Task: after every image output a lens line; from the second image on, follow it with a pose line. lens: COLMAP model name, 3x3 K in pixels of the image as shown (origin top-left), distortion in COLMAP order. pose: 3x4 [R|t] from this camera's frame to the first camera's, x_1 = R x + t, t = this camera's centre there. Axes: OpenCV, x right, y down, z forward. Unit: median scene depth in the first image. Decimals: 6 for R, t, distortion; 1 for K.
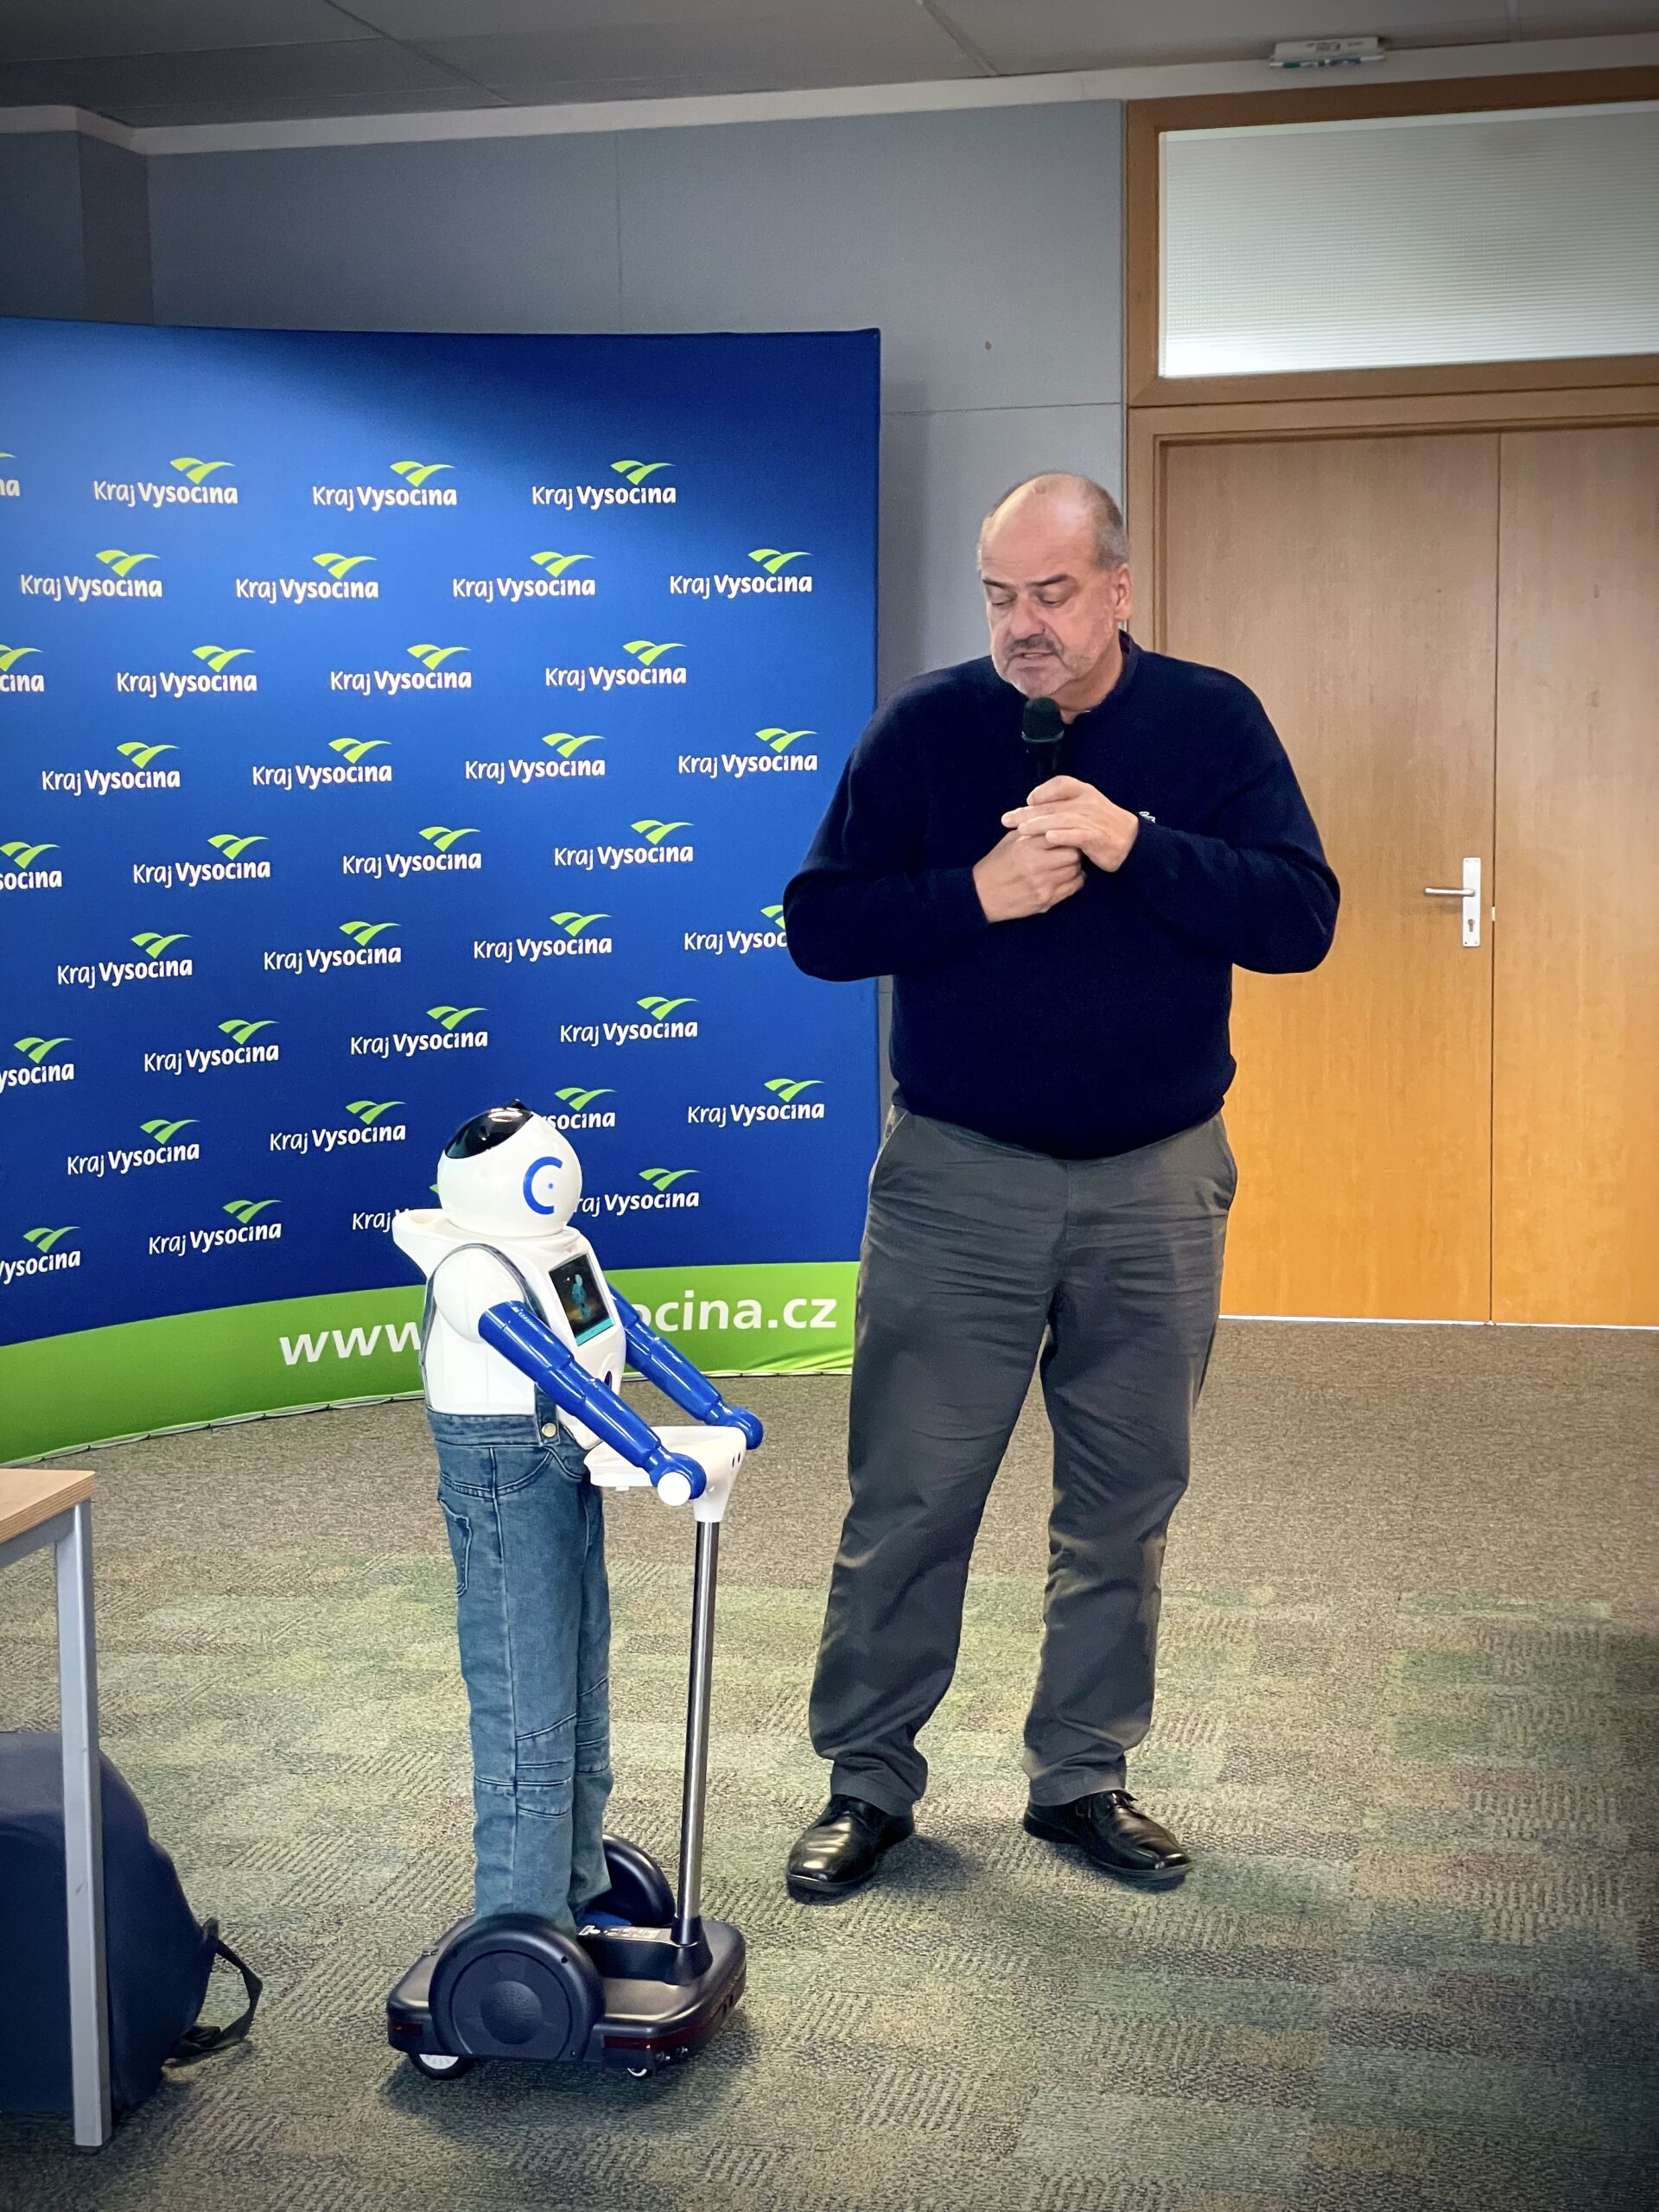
lens RADIAL K [[3366.7, 0, 829.5], [0, 3366.7, 1106.0], [0, 0, 1]] dist [0.107340, -0.019420]
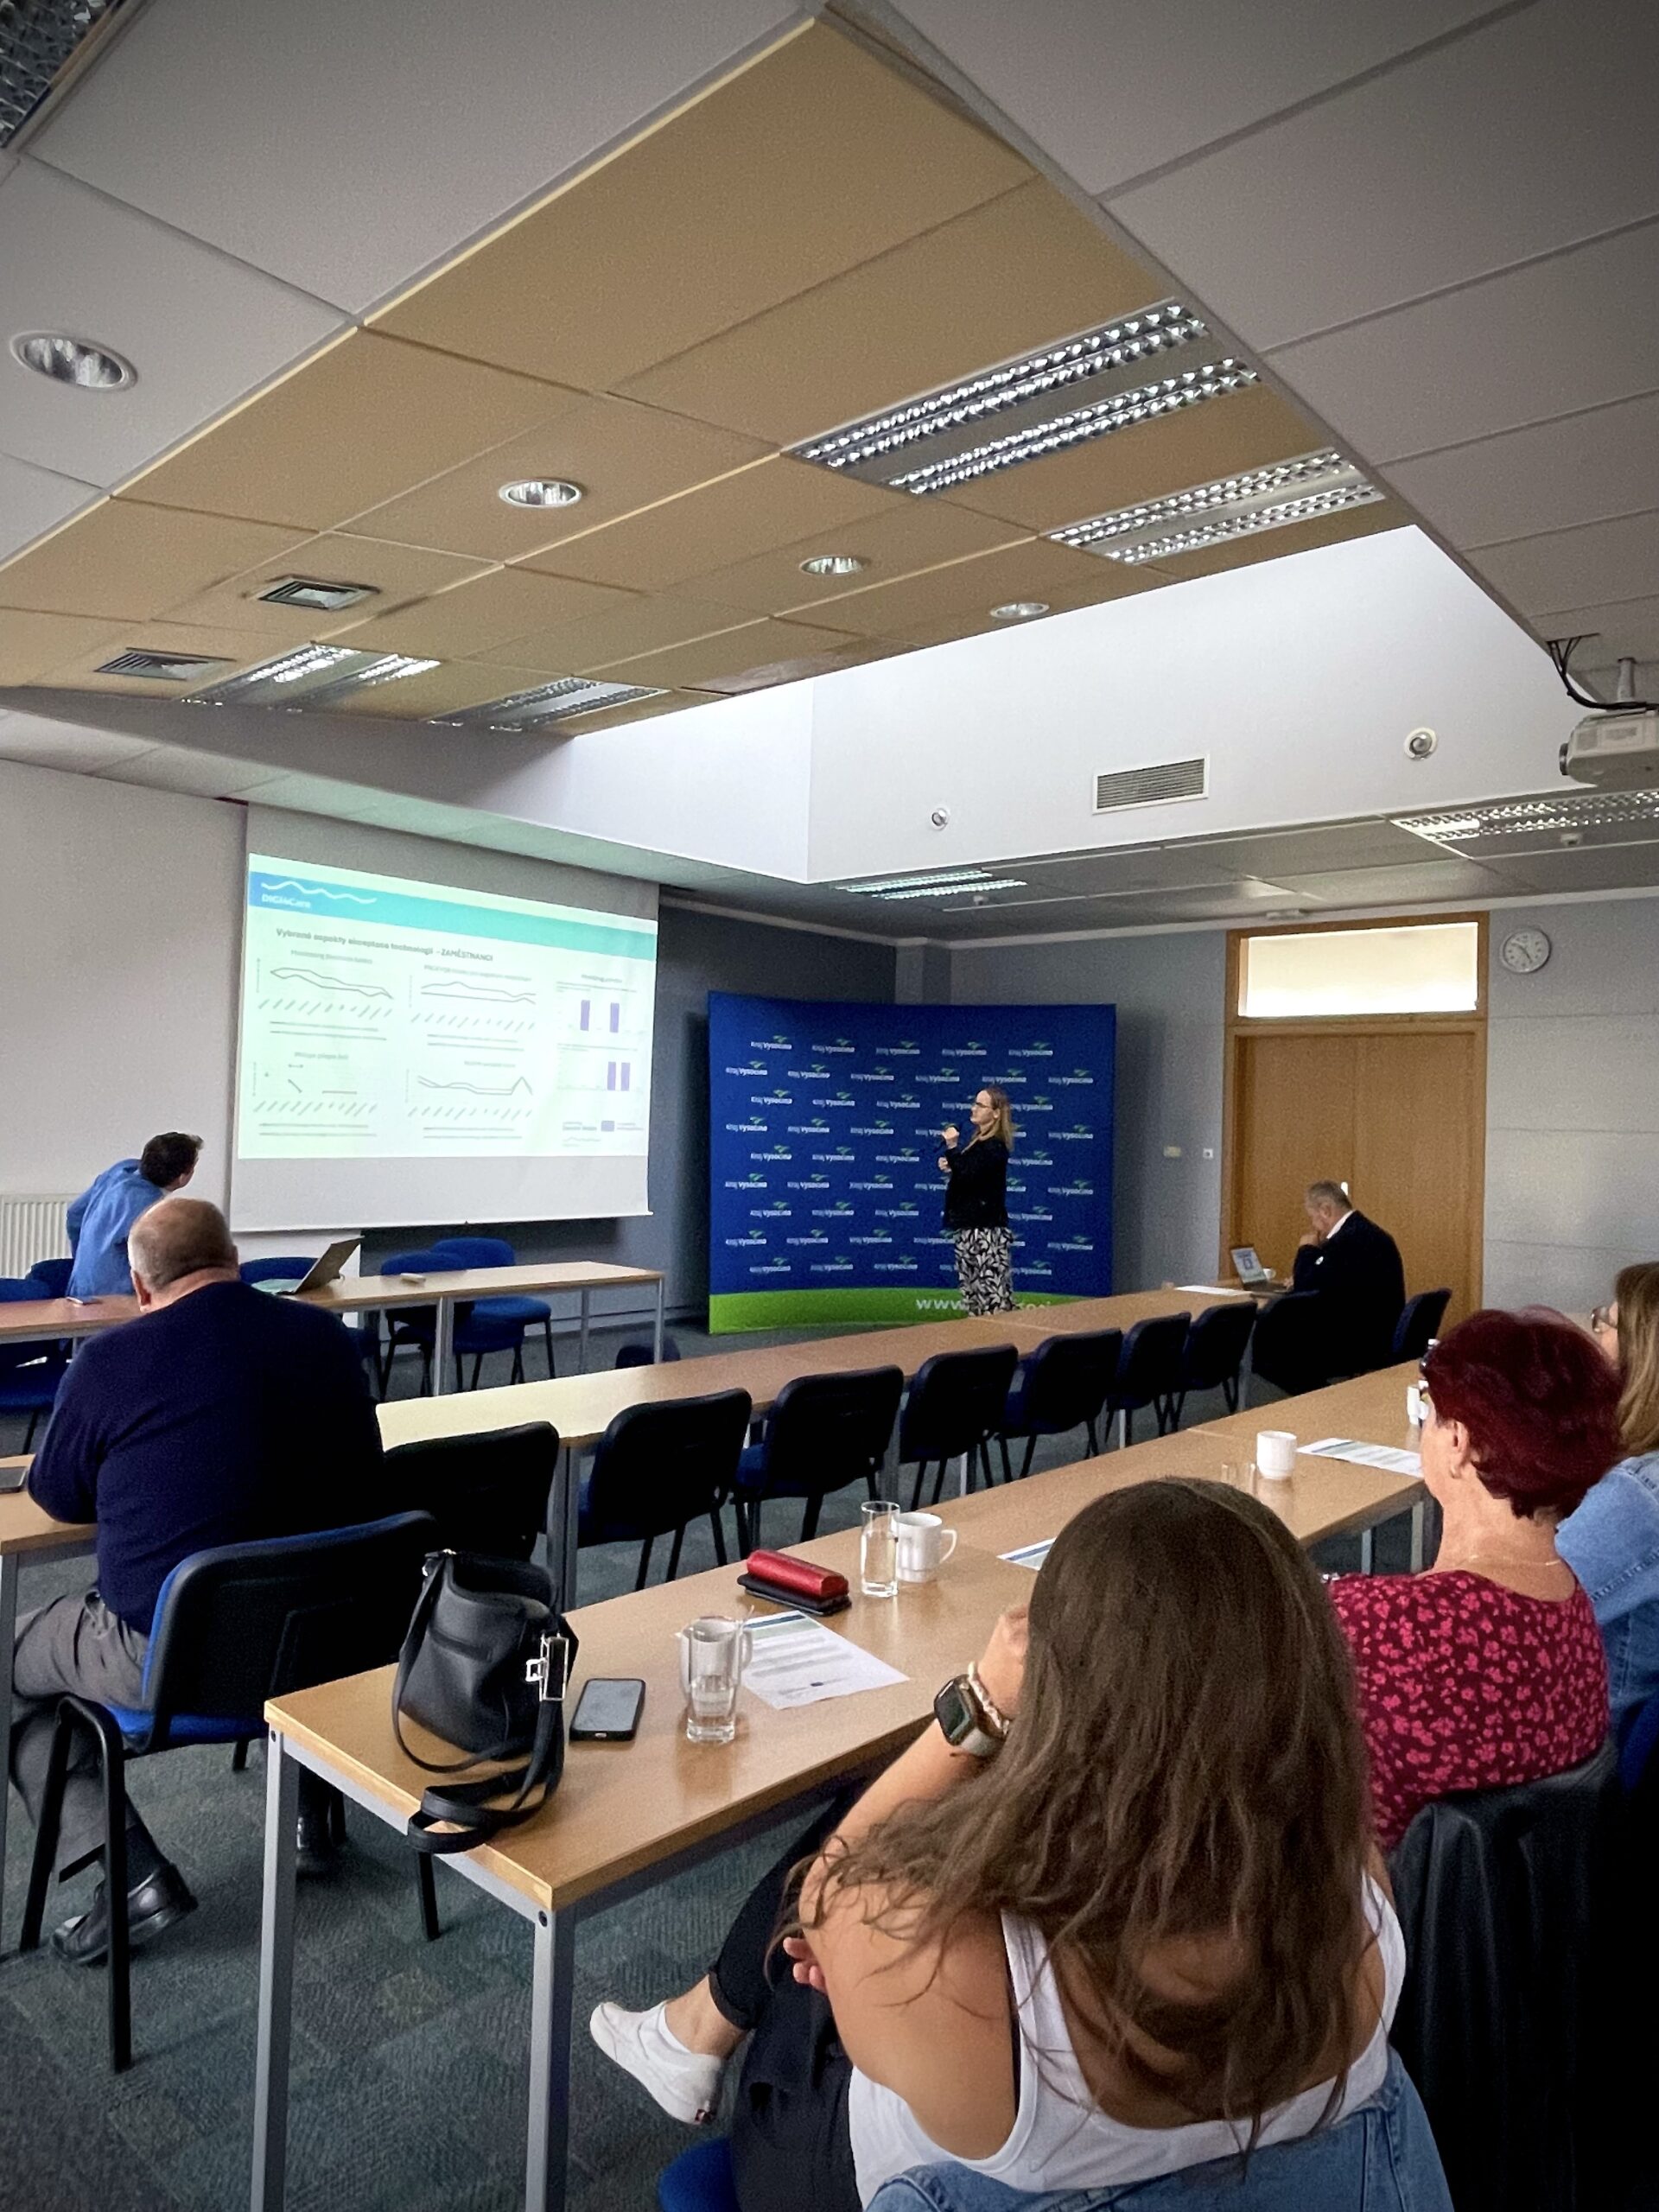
lens RADIAL K [[1405.0, 0, 822.3], [0, 1405.0, 1098.2], [0, 0, 1]] dist [0.004666, -0.000362]
pose [[0.869980, 0.036321, -0.491747, 0.438105], [-0.098780, 0.989905, -0.101642, 0.022006], [0.483091, 0.137001, 0.864785, -0.276204]]
